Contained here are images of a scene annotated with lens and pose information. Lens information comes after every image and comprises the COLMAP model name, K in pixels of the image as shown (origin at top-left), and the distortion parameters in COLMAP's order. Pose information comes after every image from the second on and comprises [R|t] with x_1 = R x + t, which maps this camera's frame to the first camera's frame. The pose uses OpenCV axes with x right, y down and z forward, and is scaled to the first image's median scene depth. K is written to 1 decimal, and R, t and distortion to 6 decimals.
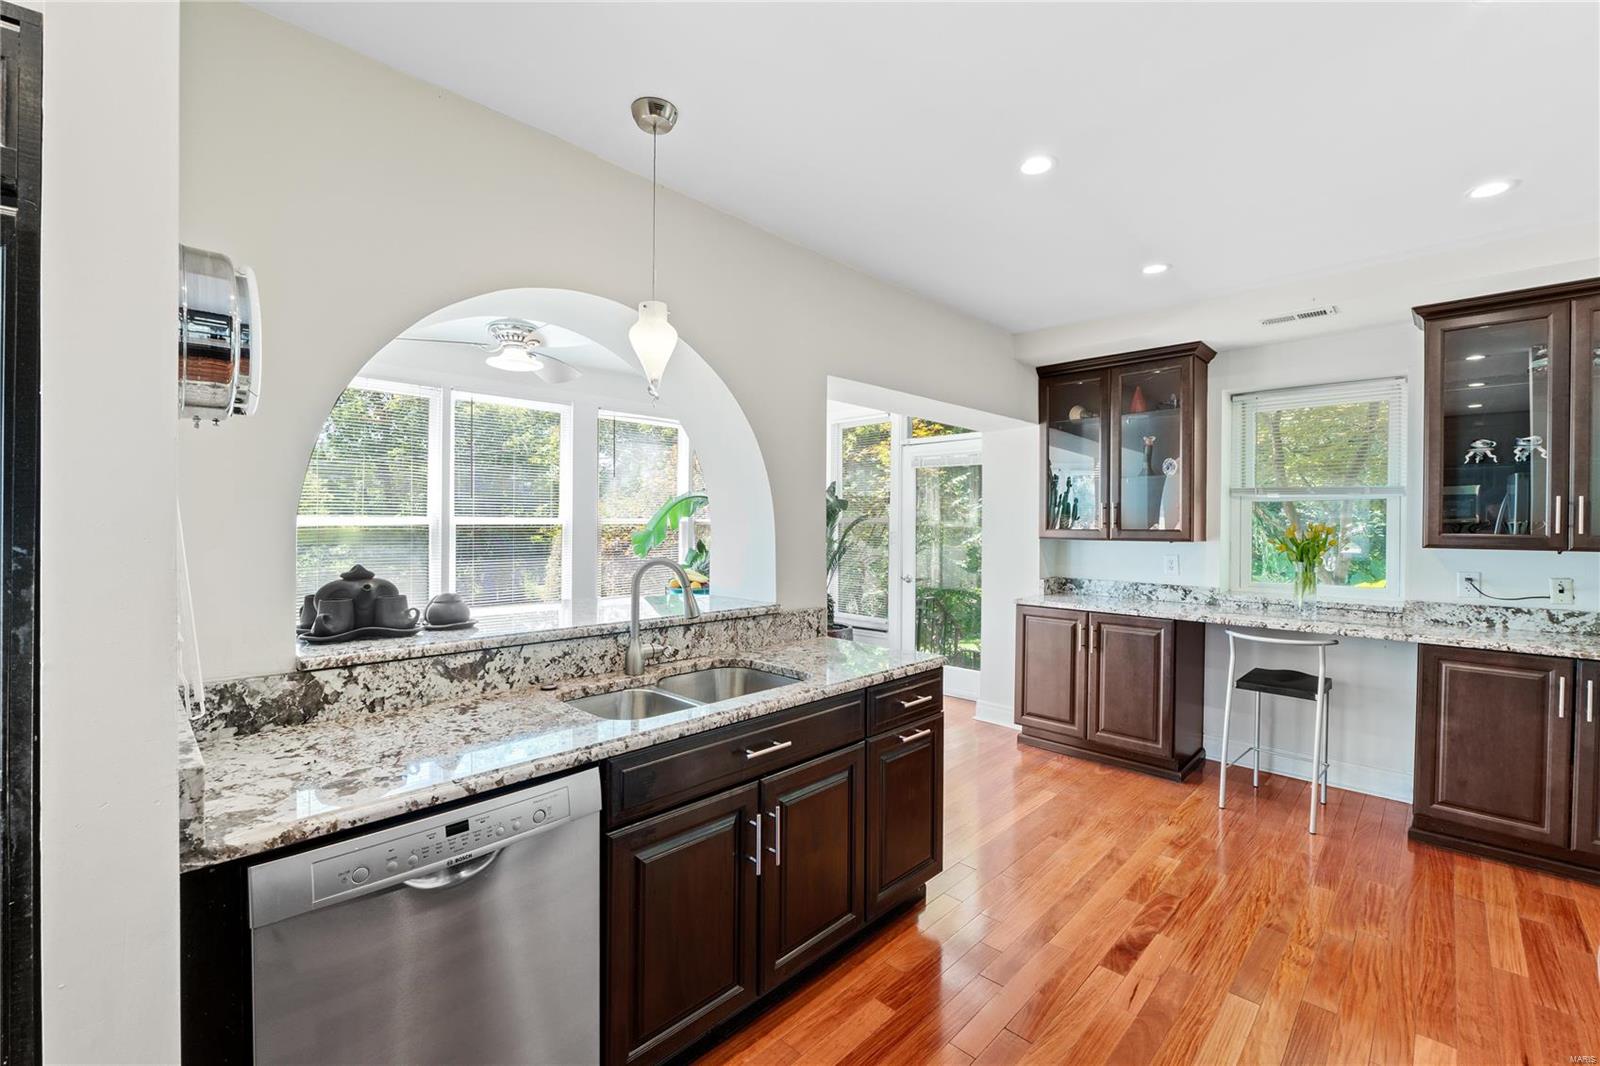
lens RADIAL K [[678.6, 0, 785.5], [0, 678.6, 527.1], [0, 0, 1]] dist [-0.004855, 0.000834]
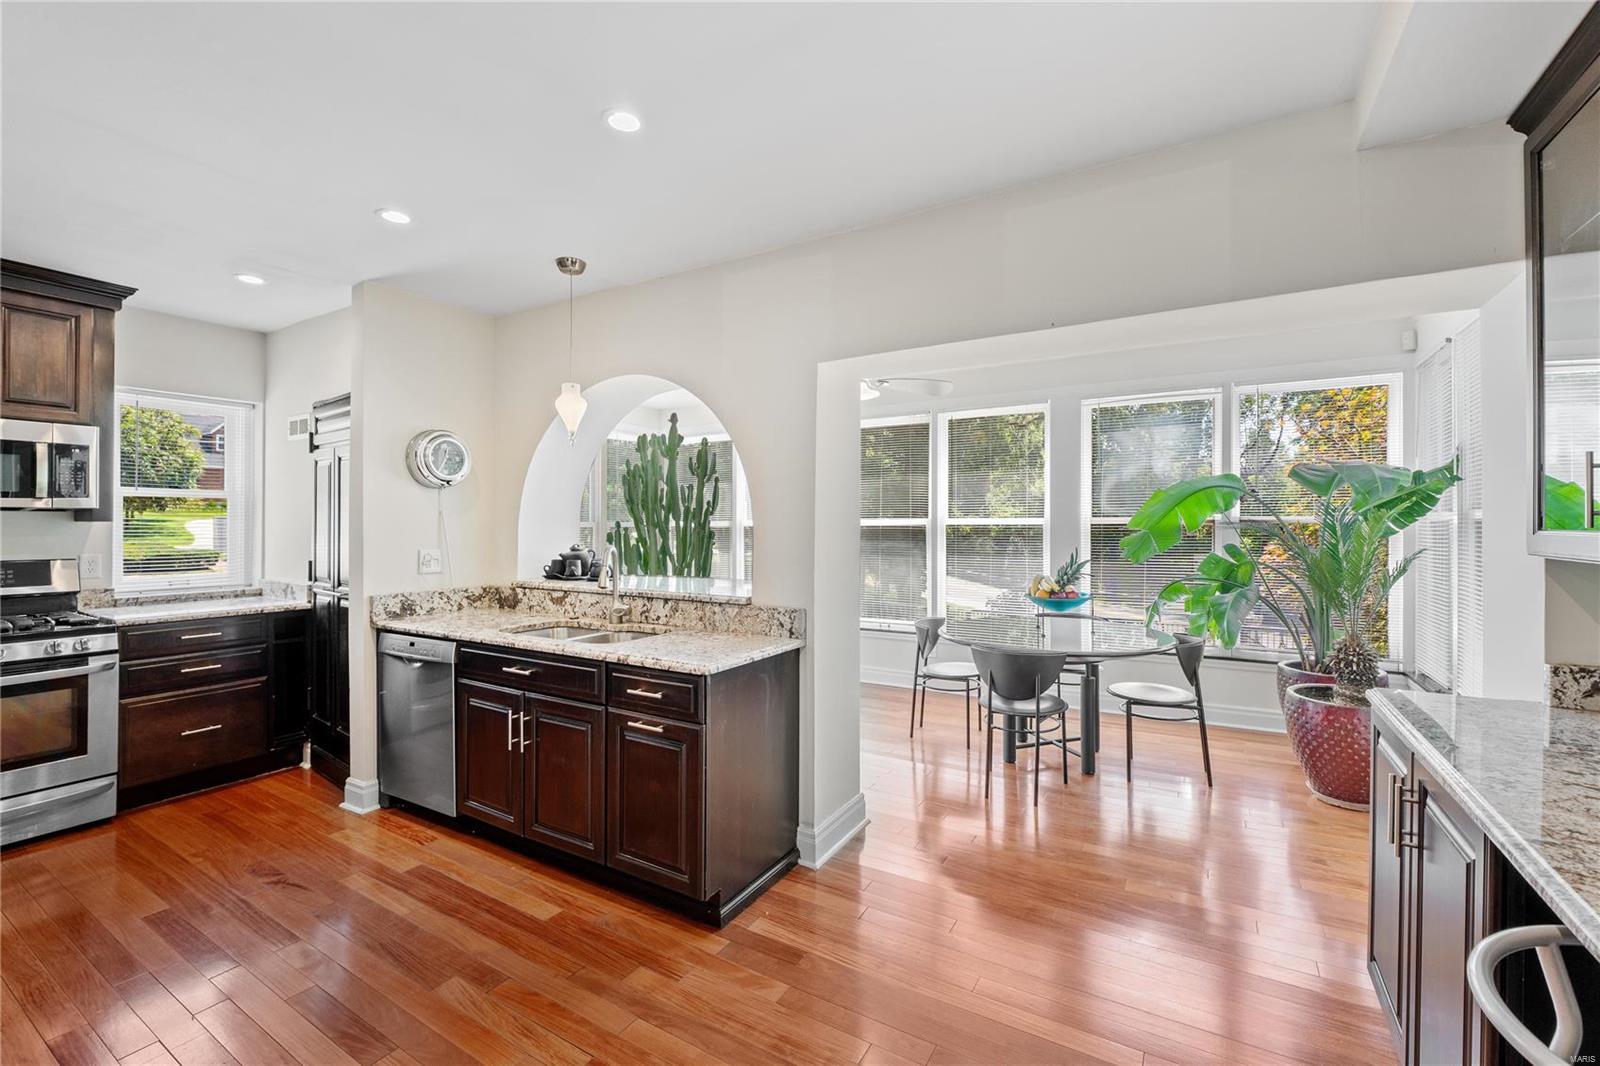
lens RADIAL K [[678.6, 0, 806.6], [0, 678.6, 516.4], [0, 0, 1]] dist [-0.004855, 0.000834]
pose [[0.234804, -0.015584, -0.971918, 0.936907], [-0.001873, 0.999862, -0.016484, 0.003423], [0.972041, 0.005691, 0.234742, 0.742368]]
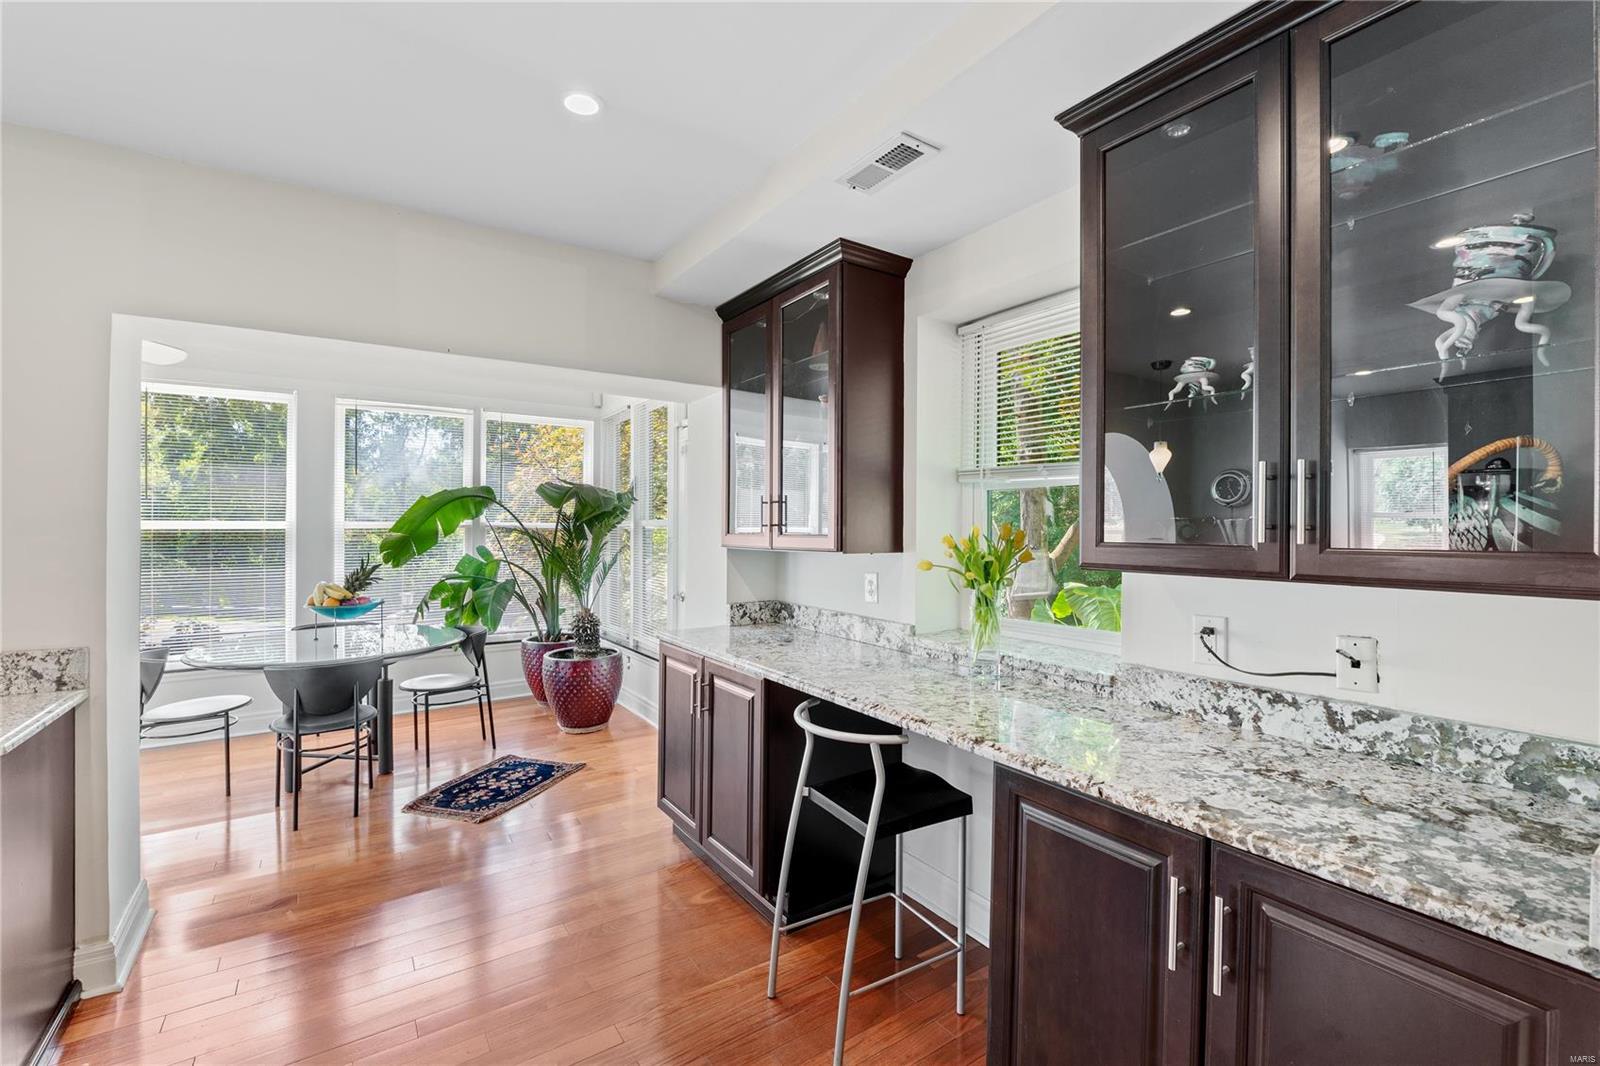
lens RADIAL K [[678.6, 0, 801.1], [0, 678.6, 525.1], [0, 0, 1]] dist [-0.004855, 0.000834]
pose [[0.979082, -0.003141, -0.203440, 0.863125], [0.001403, 0.999961, -0.008687, 0.000853], [0.203460, 0.008220, 0.979049, 0.451651]]
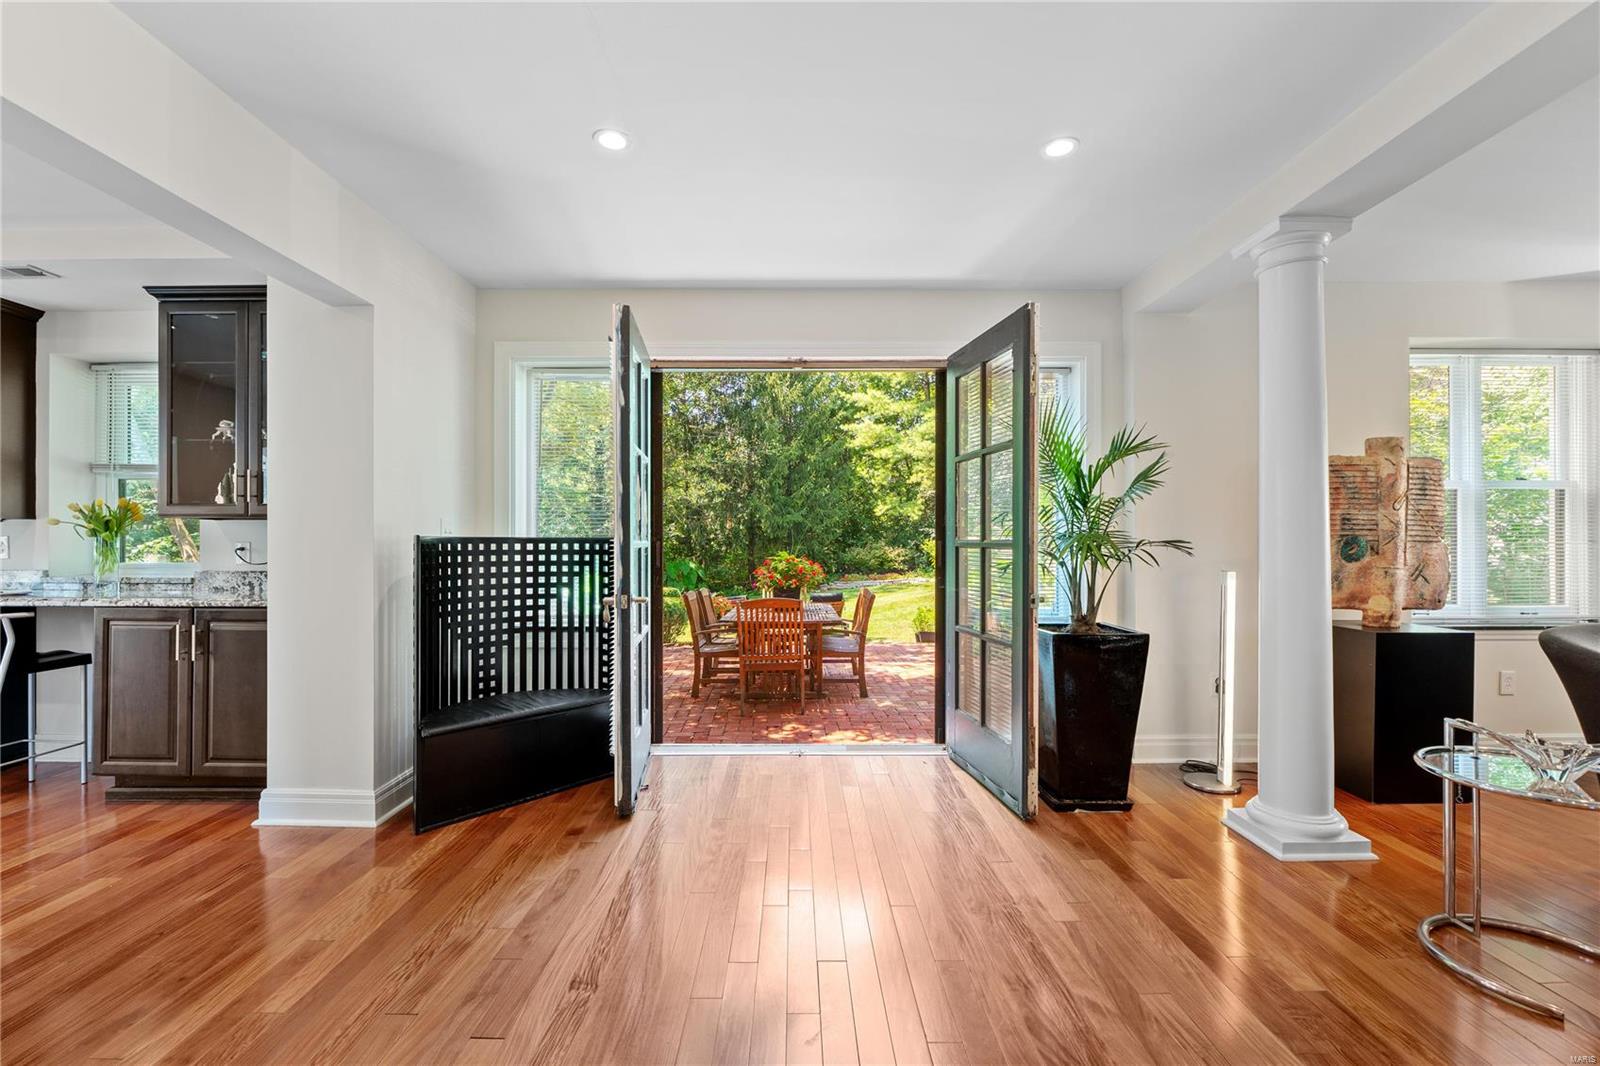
lens RADIAL K [[678.6, 0, 786.2], [0, 678.6, 541.0], [0, 0, 1]] dist [-0.004855, 0.000834]
pose [[0.725222, -0.006301, 0.688486, 0.953042], [0.009795, 0.999951, -0.001166, 0.080014], [-0.688445, 0.007590, 0.725249, -0.445694]]
